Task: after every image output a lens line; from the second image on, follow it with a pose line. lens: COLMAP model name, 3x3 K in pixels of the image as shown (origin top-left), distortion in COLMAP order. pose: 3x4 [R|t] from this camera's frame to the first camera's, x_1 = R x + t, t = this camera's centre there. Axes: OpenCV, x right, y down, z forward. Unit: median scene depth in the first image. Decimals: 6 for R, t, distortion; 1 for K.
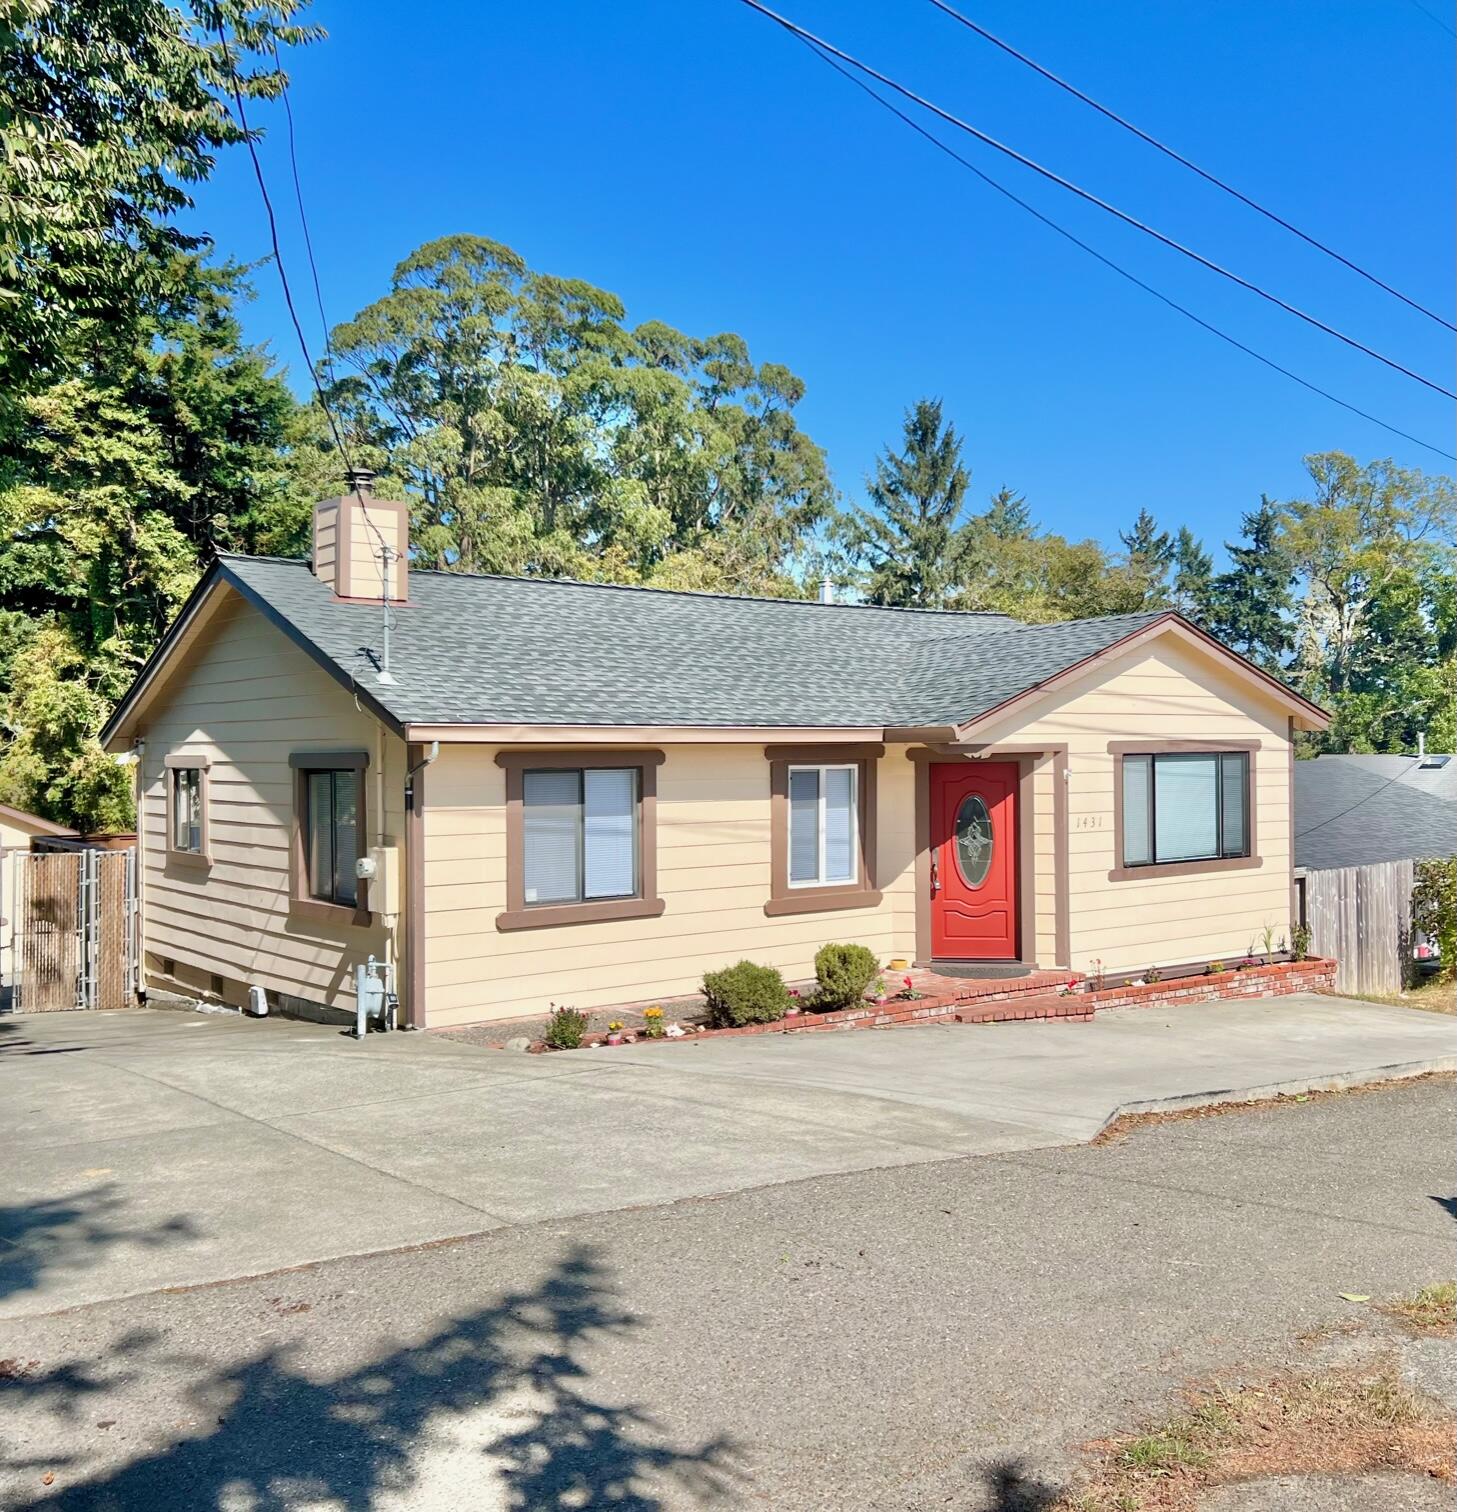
lens RADIAL K [[1560.1, 0, 801.9], [0, 1560.1, 771.3], [0, 0, 1]] dist [0.064763, 0.000000]
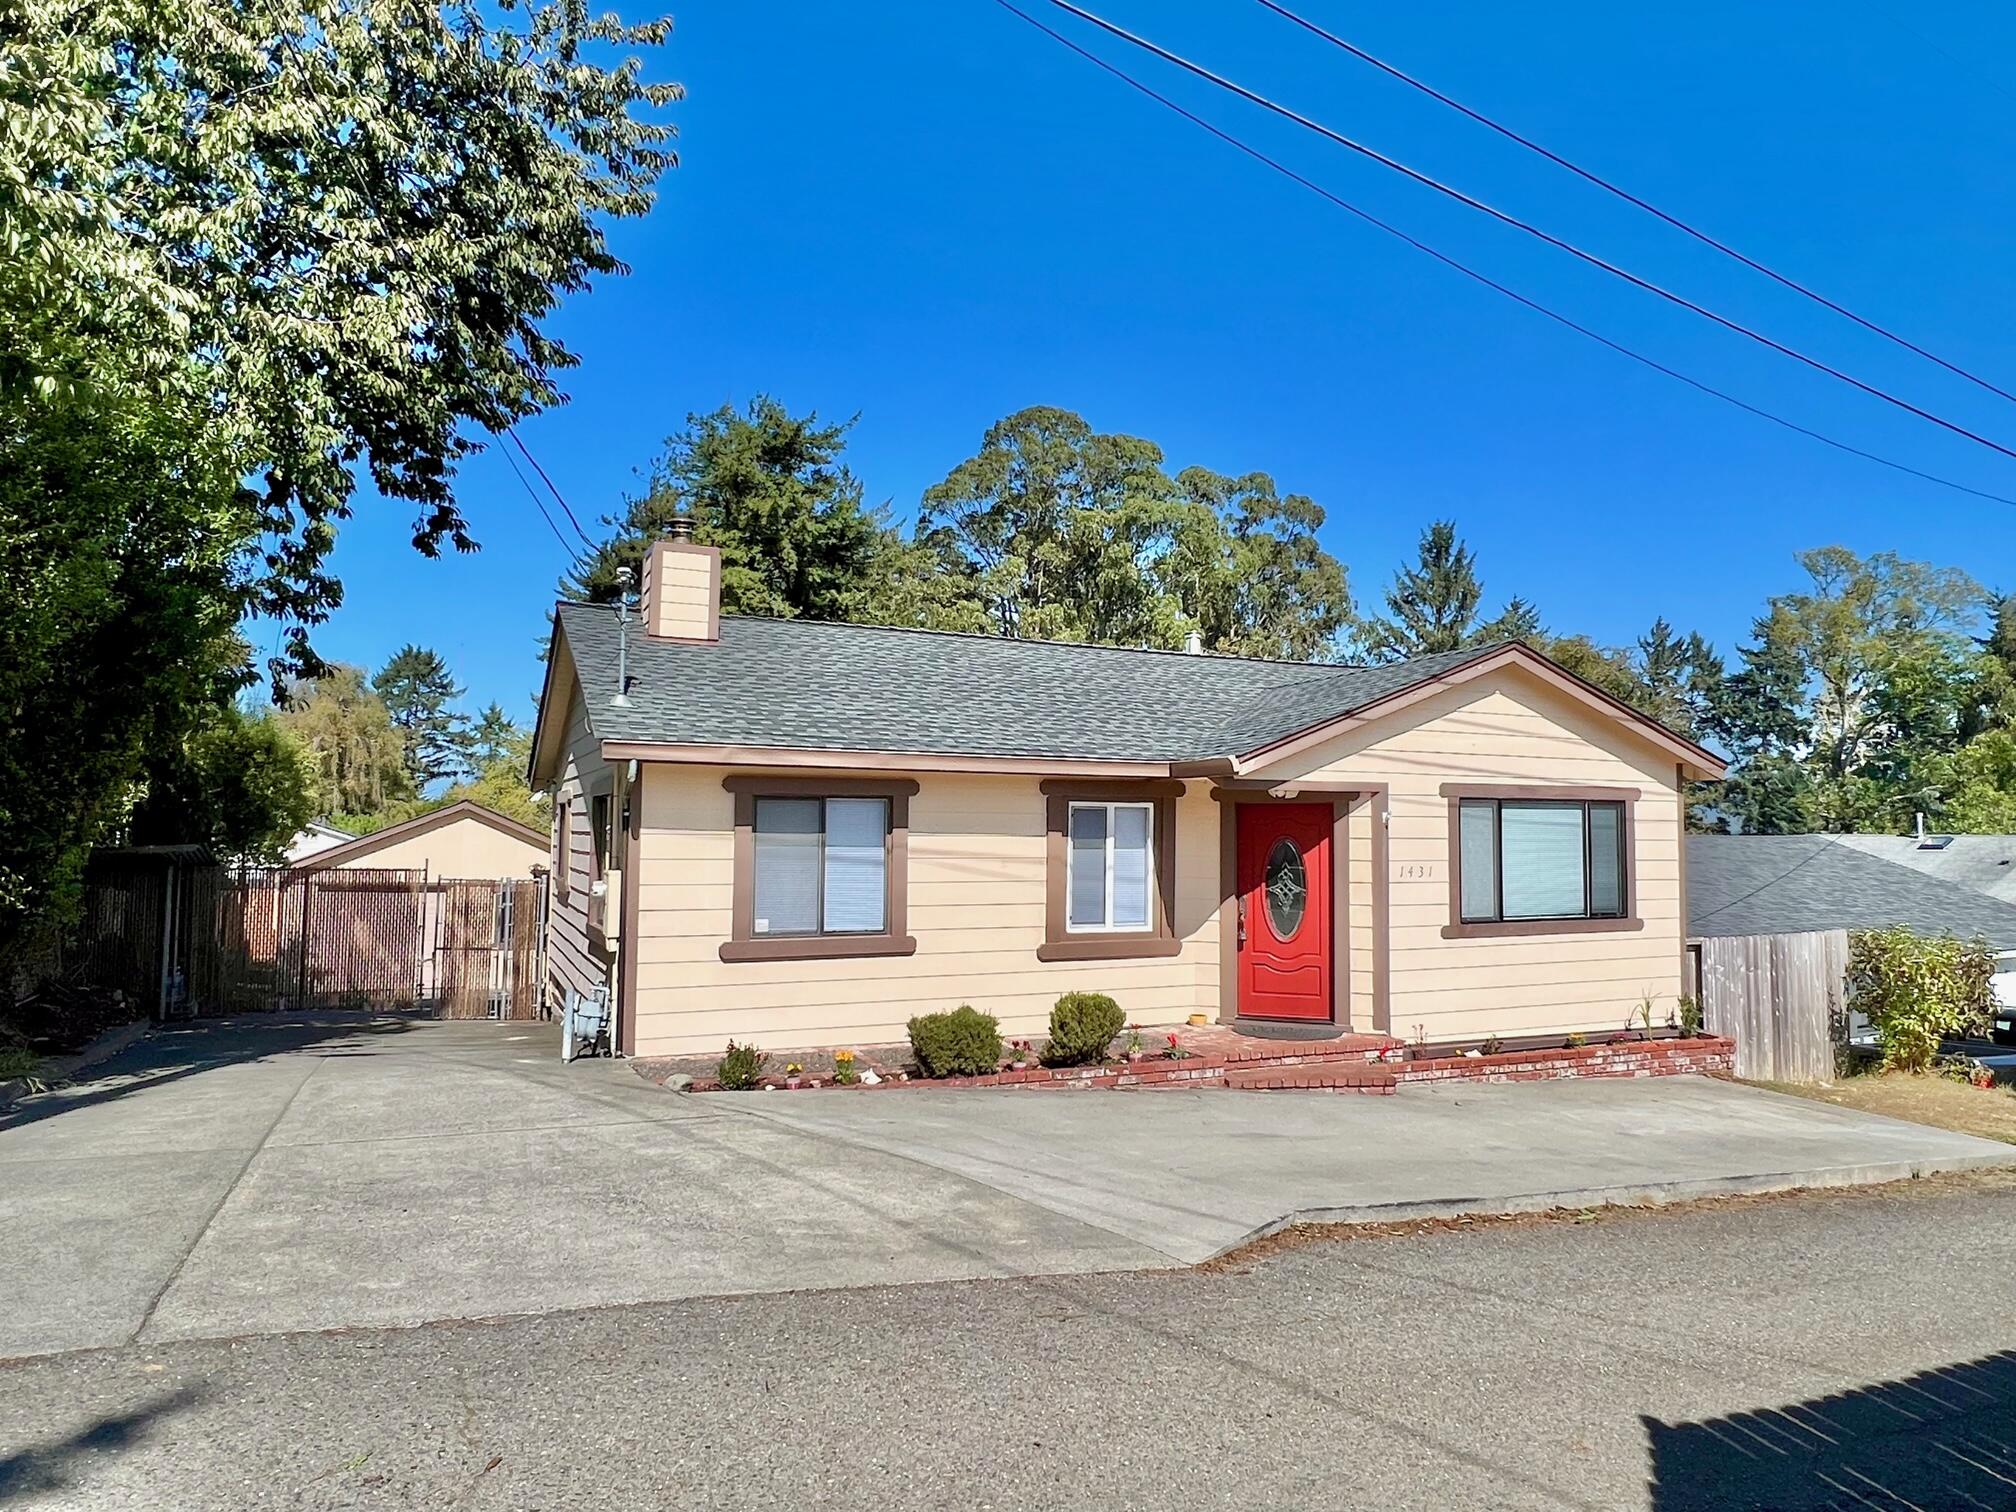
lens RADIAL K [[1291.5, 0, 1022.5], [0, 1291.5, 764.6], [0, 0, 1]] dist [-0.007973, 0.009630]
pose [[0.967569, 0.002651, -0.252591, 0.147826], [-0.019392, 0.997774, -0.063811, 0.022250], [0.251860, 0.066640, 0.965467, 0.212333]]
